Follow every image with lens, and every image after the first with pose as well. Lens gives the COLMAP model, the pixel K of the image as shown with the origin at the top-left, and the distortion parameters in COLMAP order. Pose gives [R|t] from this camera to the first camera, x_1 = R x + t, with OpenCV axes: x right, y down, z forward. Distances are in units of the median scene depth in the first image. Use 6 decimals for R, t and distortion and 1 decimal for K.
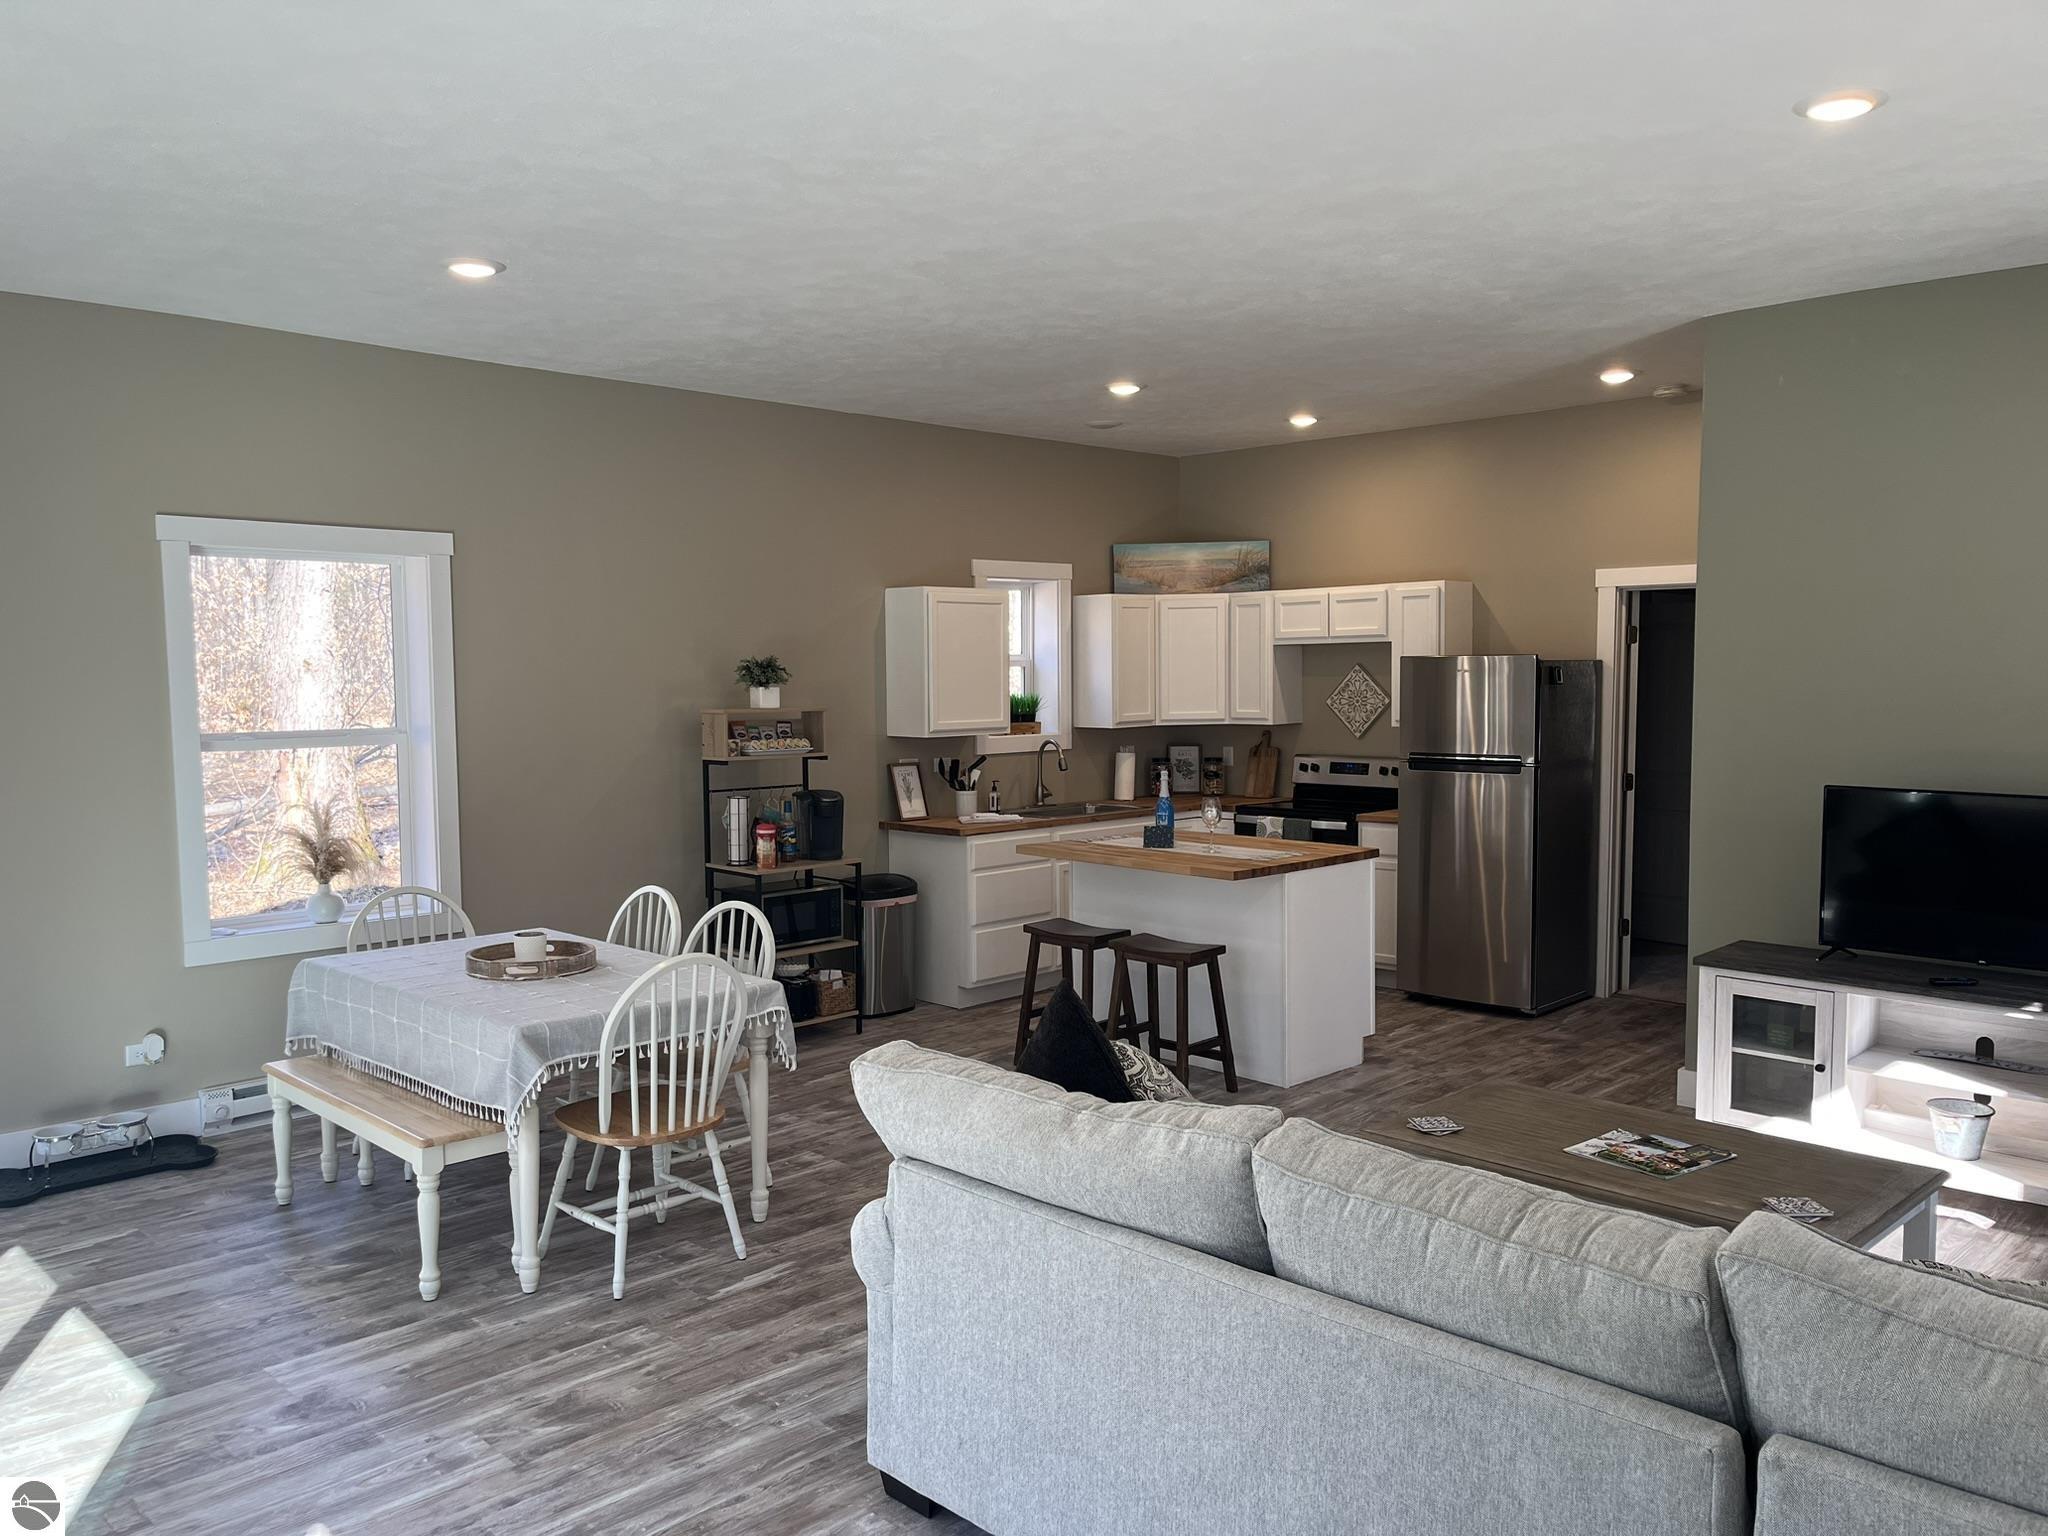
lens RADIAL K [[1553.1, 0, 1018.7], [0, 1553.1, 774.7], [0, 0, 1]] dist [0.049324, -0.036953]
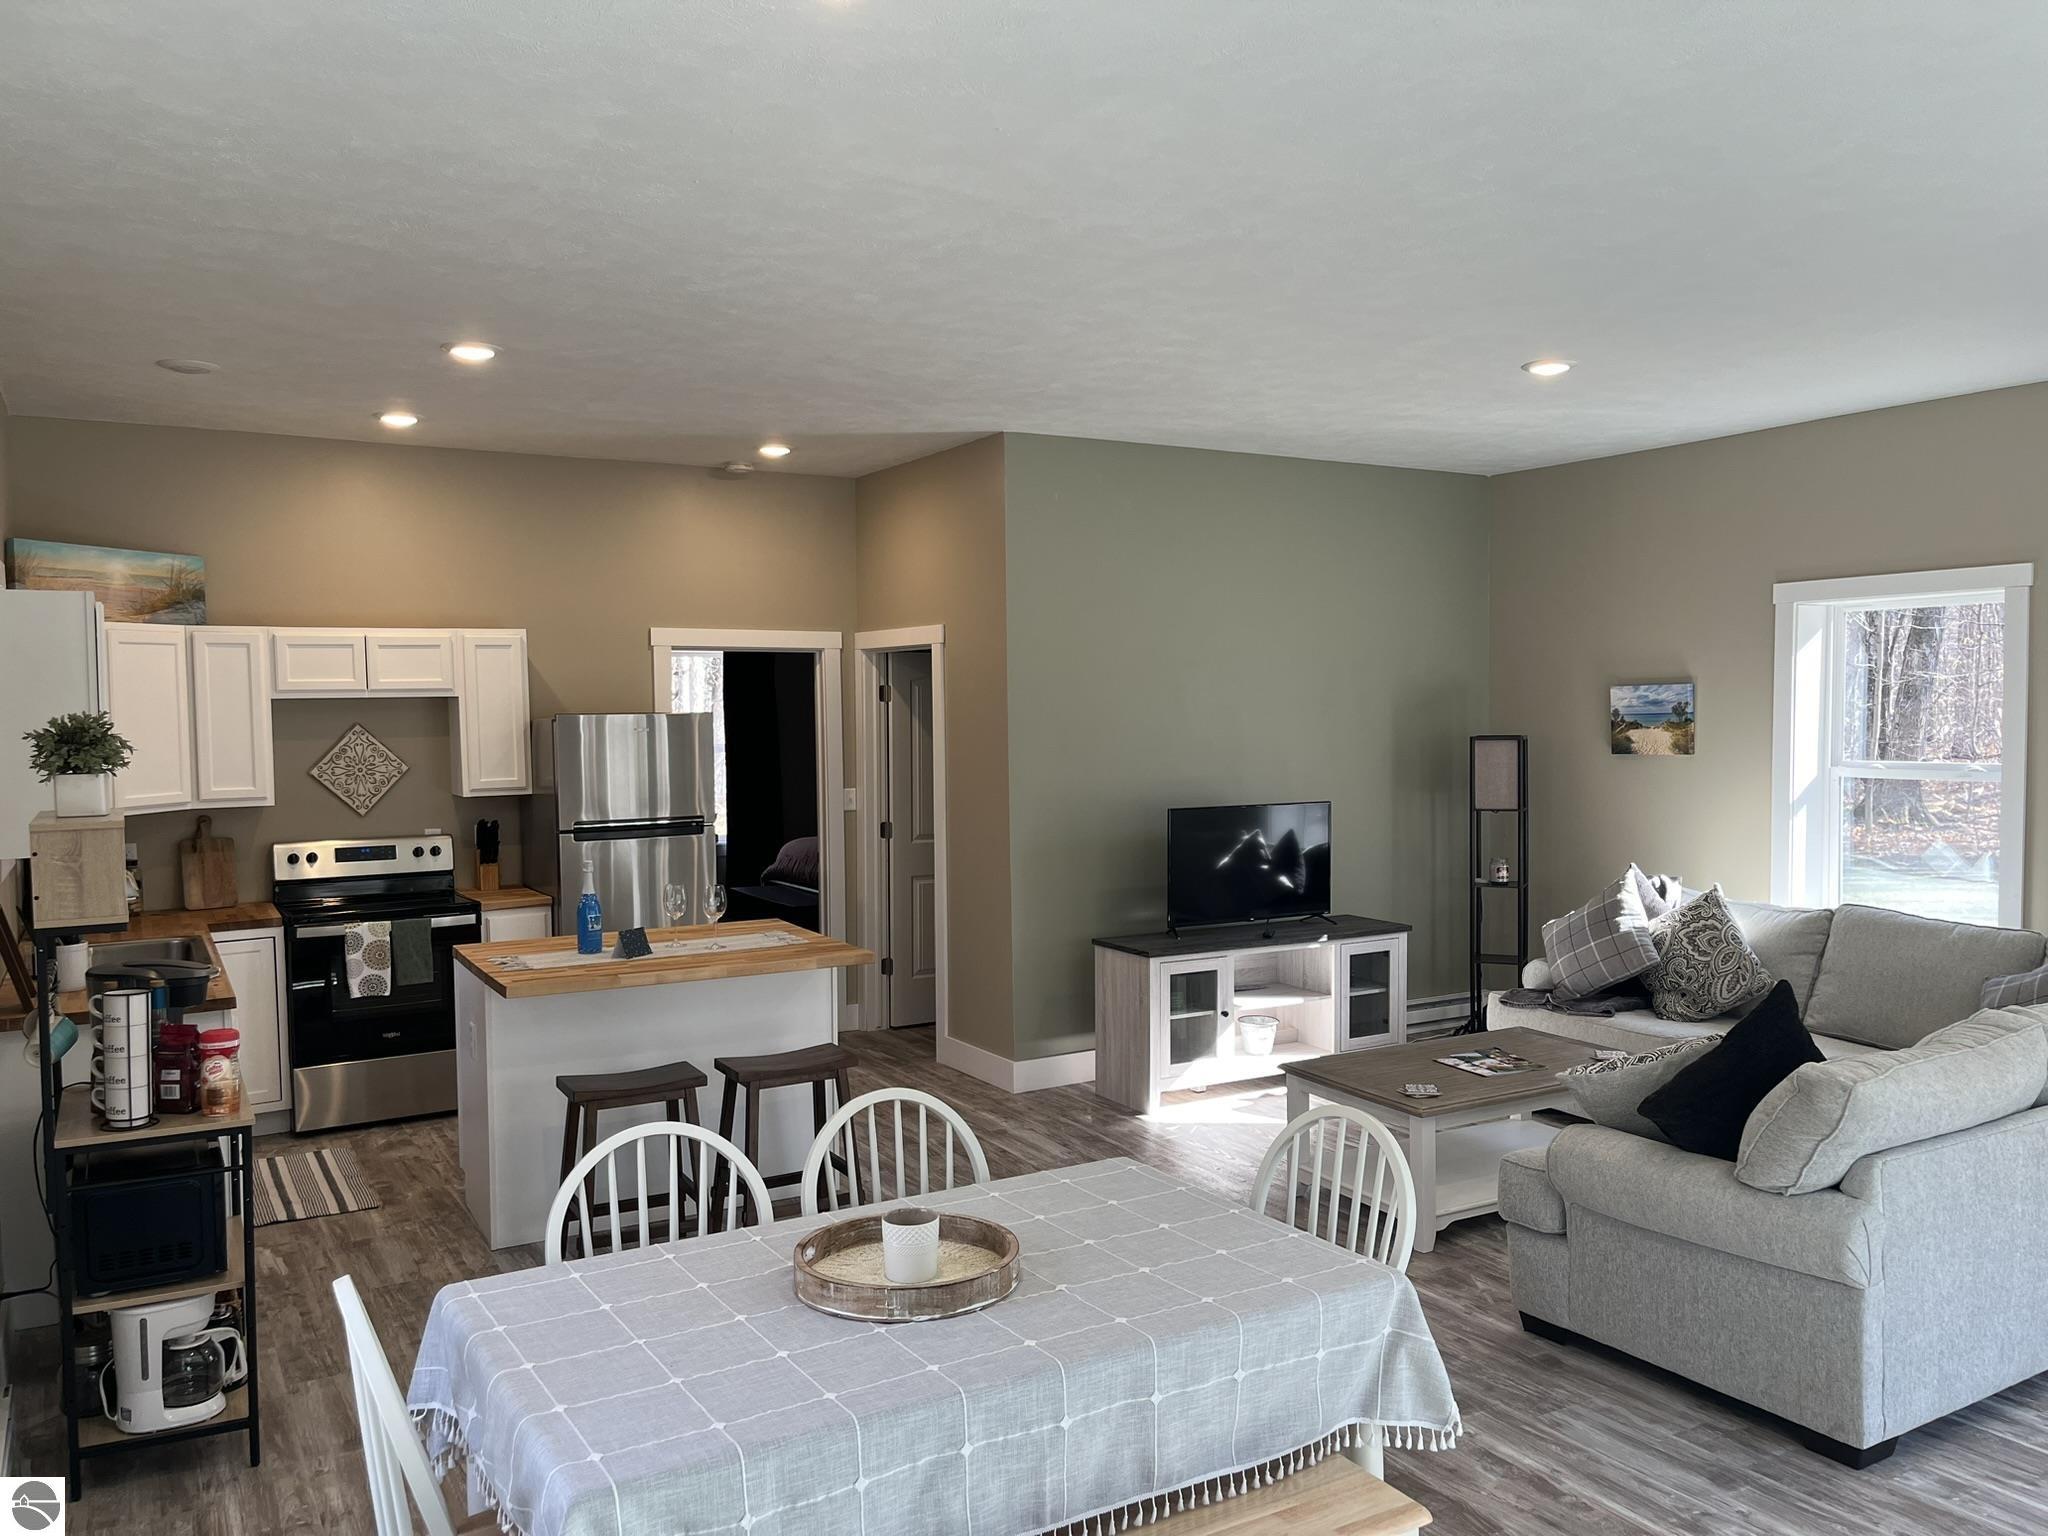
lens RADIAL K [[1553.1, 0, 1018.7], [0, 1553.1, 774.7], [0, 0, 1]] dist [0.049324, -0.036953]
pose [[0.250915, -0.041560, 0.967117, -0.798303], [0.075517, 0.996873, 0.023246, -0.063048], [-0.965059, 0.067201, 0.253269, 0.779985]]
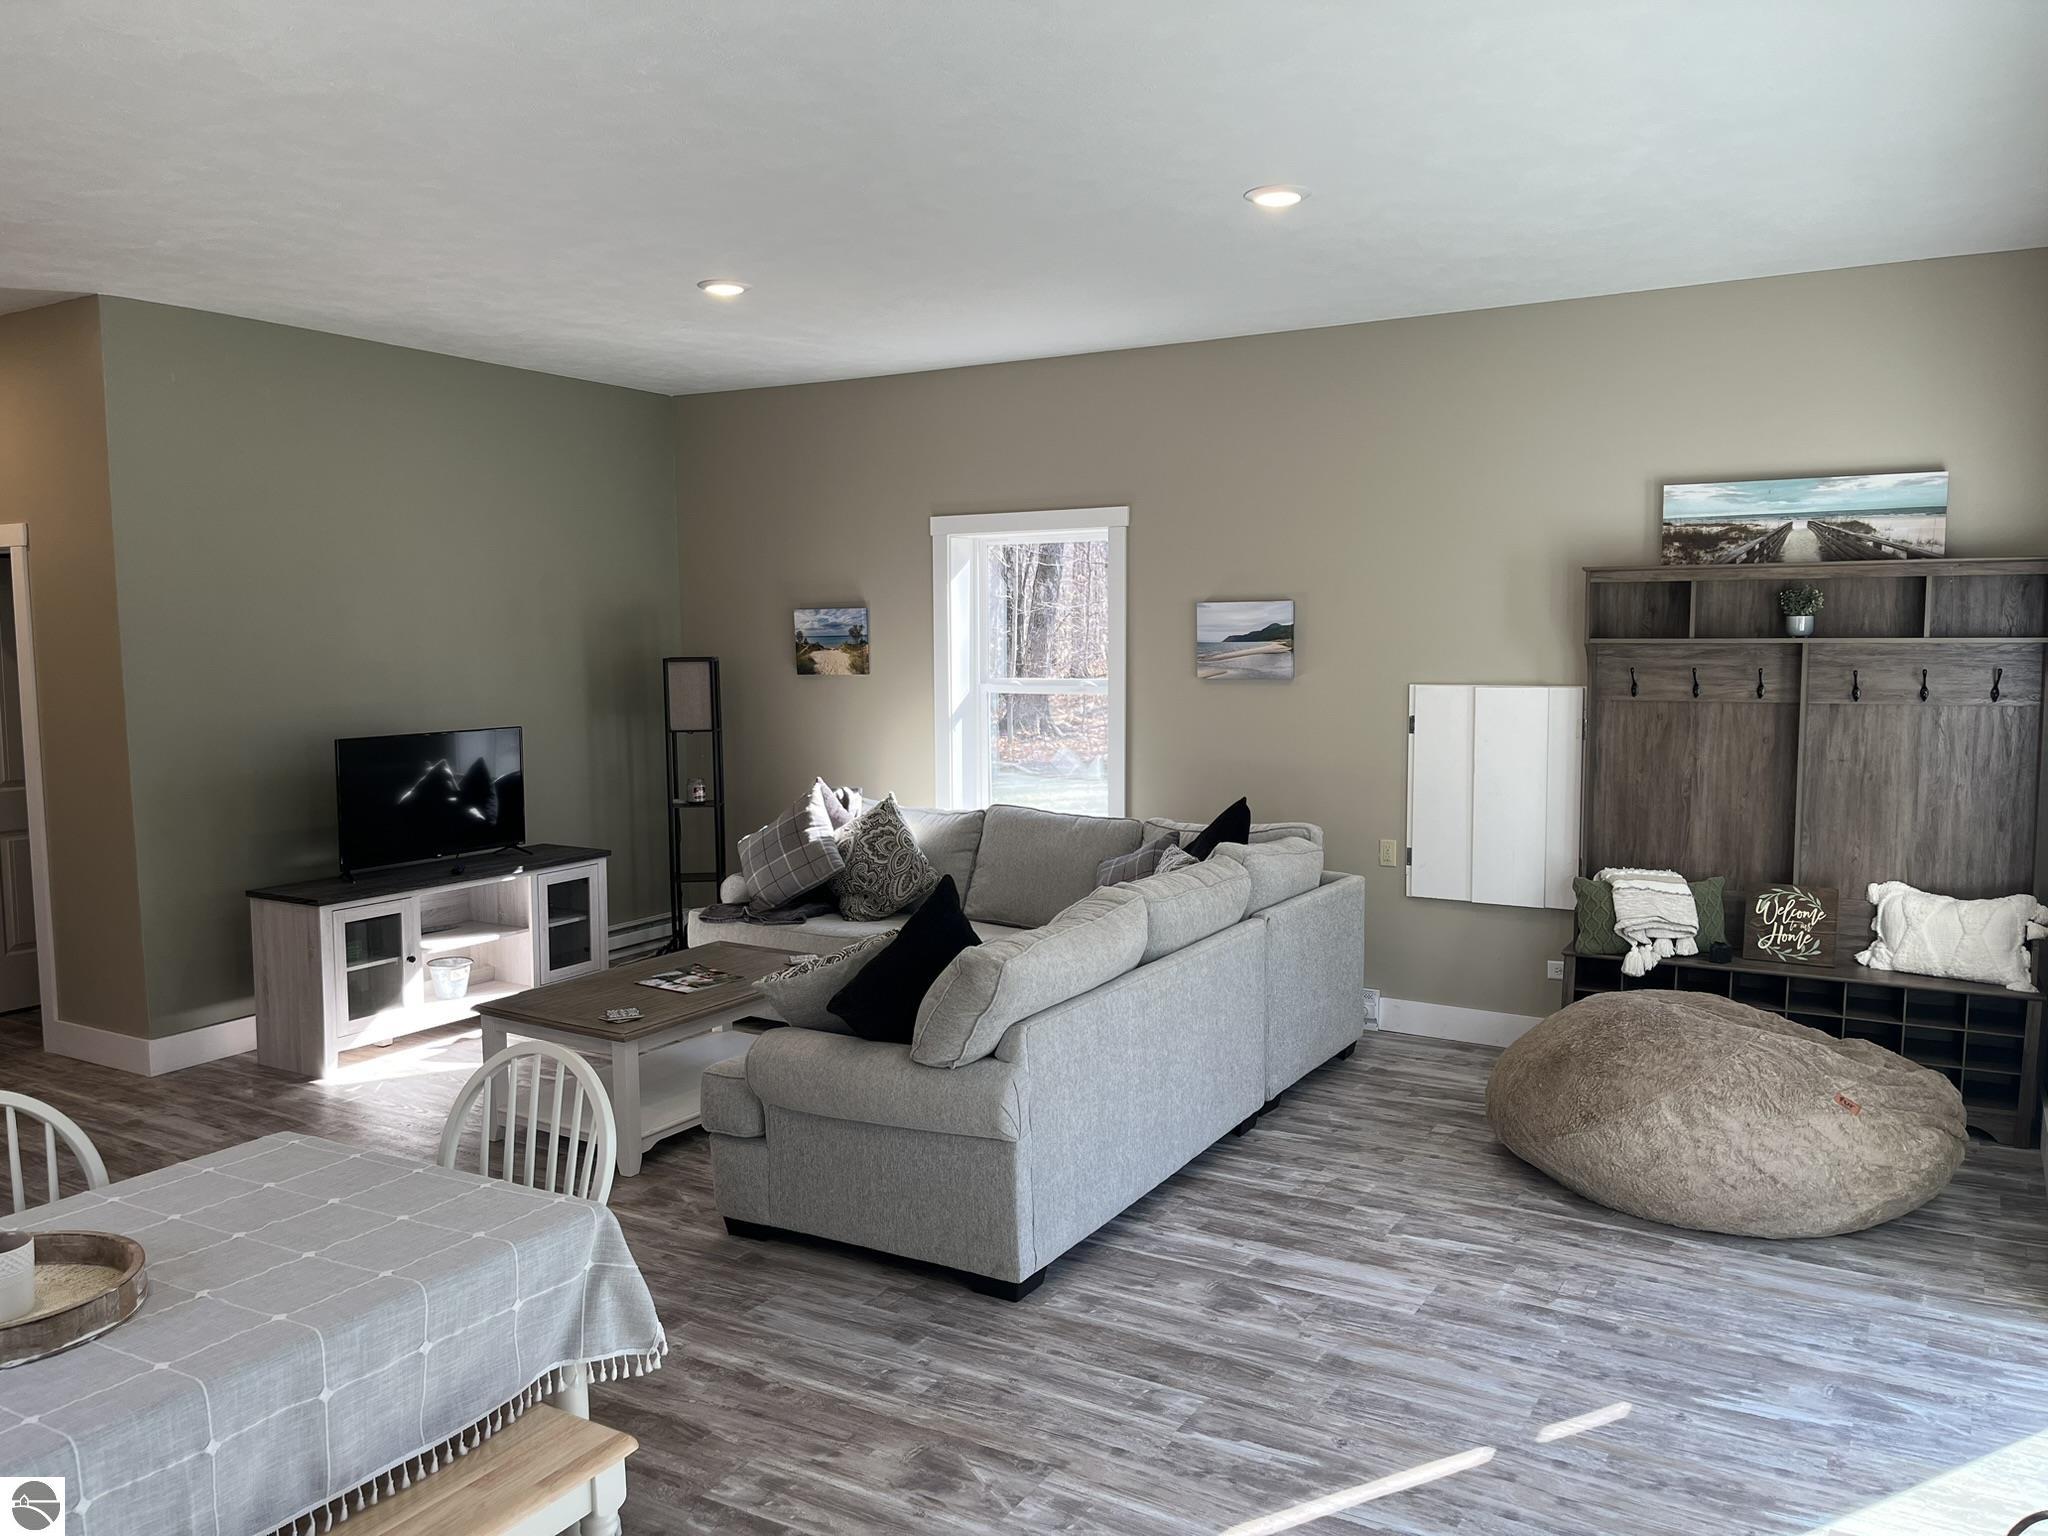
lens RADIAL K [[1553.1, 0, 1018.7], [0, 1553.1, 774.7], [0, 0, 1]] dist [0.049324, -0.036953]
pose [[-0.247308, -0.086076, 0.965106, -0.774976], [0.074148, 0.991444, 0.107426, -0.056615], [-0.966096, 0.098128, -0.238810, 0.777359]]
